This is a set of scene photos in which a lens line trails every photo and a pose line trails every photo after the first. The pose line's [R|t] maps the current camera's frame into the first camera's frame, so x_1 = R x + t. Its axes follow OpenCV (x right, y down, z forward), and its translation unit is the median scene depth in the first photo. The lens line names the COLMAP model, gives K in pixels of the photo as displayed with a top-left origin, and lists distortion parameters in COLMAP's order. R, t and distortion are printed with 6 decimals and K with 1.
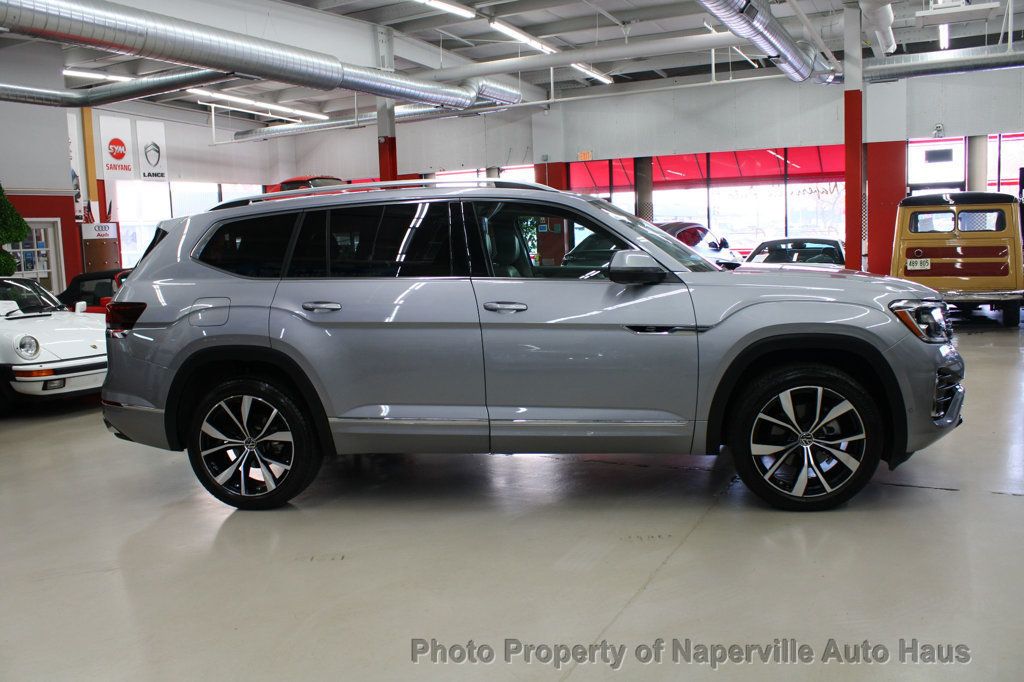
lens RADIAL K [[869.1, 0, 510.3], [0, 869.1, 336.9], [0, 0, 1]] dist [-0.167717, 0.153629]
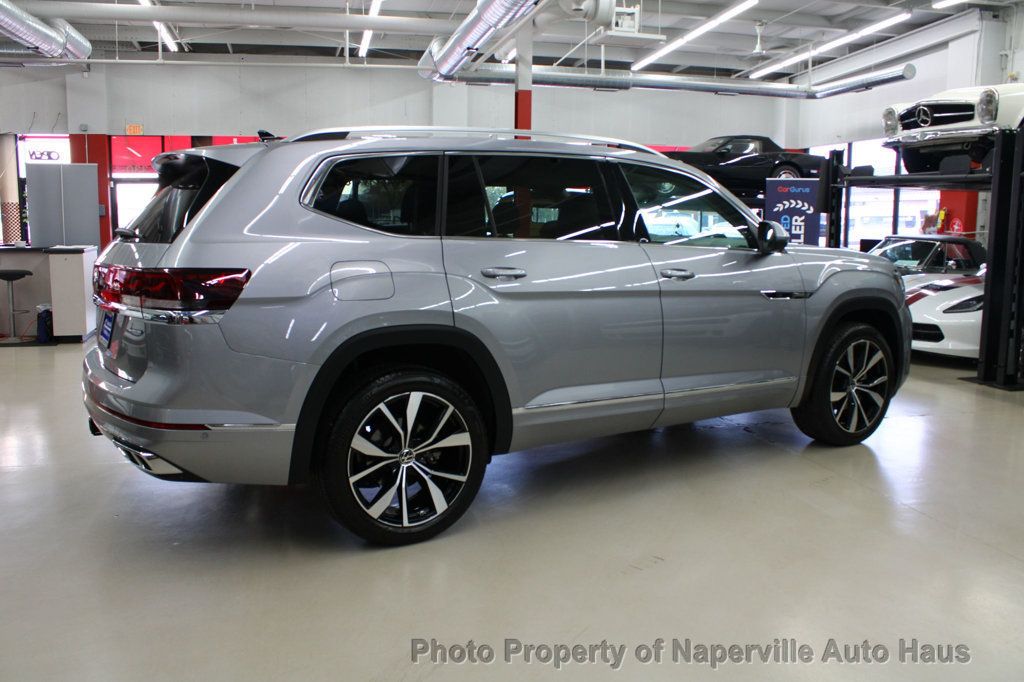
lens RADIAL K [[867.3, 0, 510.0], [0, 867.3, 337.1], [0, 0, 1]] dist [-0.167094, 0.148475]
pose [[0.760765, -0.042673, 0.647623, -0.280663], [0.039774, 0.999026, 0.019104, 0.003573], [-0.647807, 0.011225, 0.761721, 0.140851]]
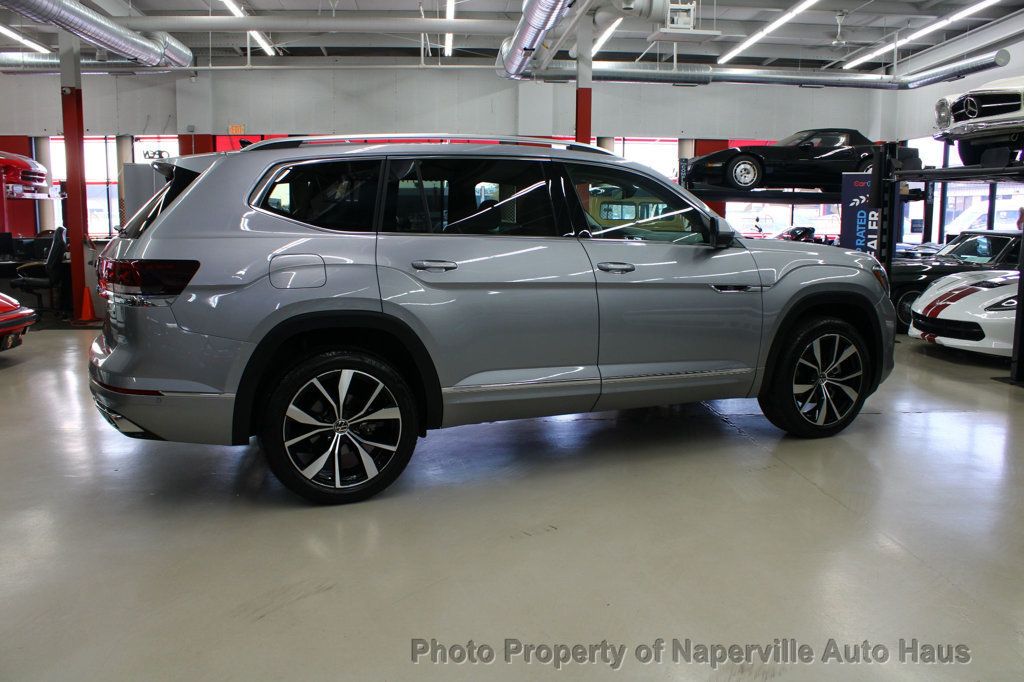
lens RADIAL K [[869.9, 0, 512.0], [0, 869.9, 341.0], [0, 0, 1]] dist [-0.168618, 0.156518]
pose [[0.847452, -0.034613, 0.529742, -0.238314], [0.024842, 0.999365, 0.025556, 0.008575], [-0.530290, -0.008498, 0.847774, 0.070309]]
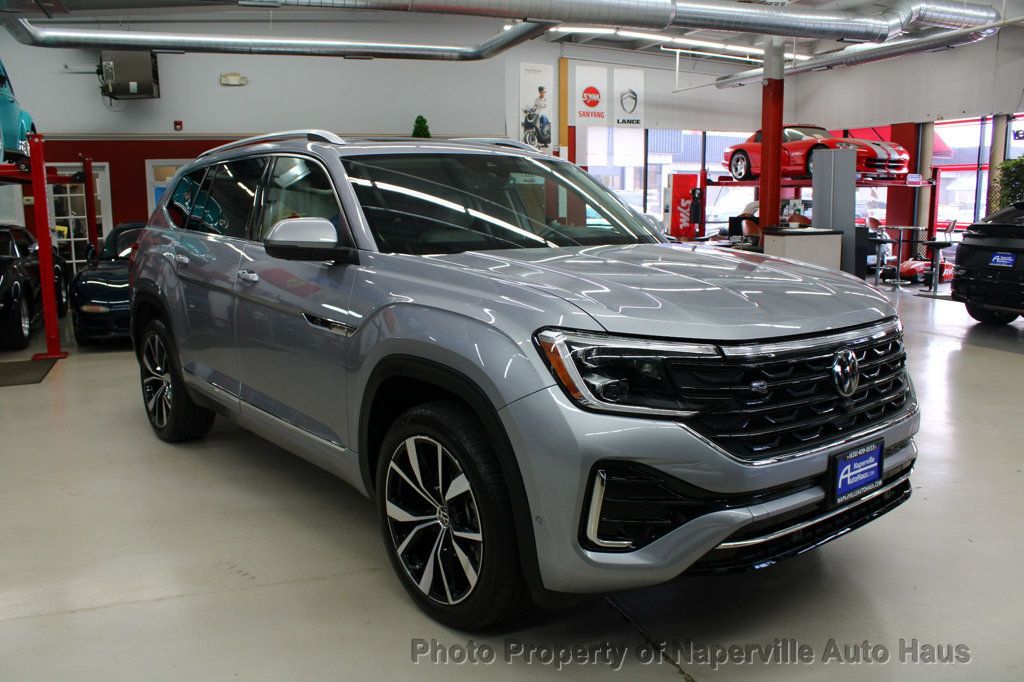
lens RADIAL K [[869.9, 0, 512.0], [0, 869.9, 341.0], [0, 0, 1]] dist [-0.168618, 0.156518]
pose [[0.742655, 0.145232, -0.653736, 0.283518], [-0.103655, 0.989365, 0.102040, -0.031227], [0.661603, -0.008017, 0.749811, 0.187794]]
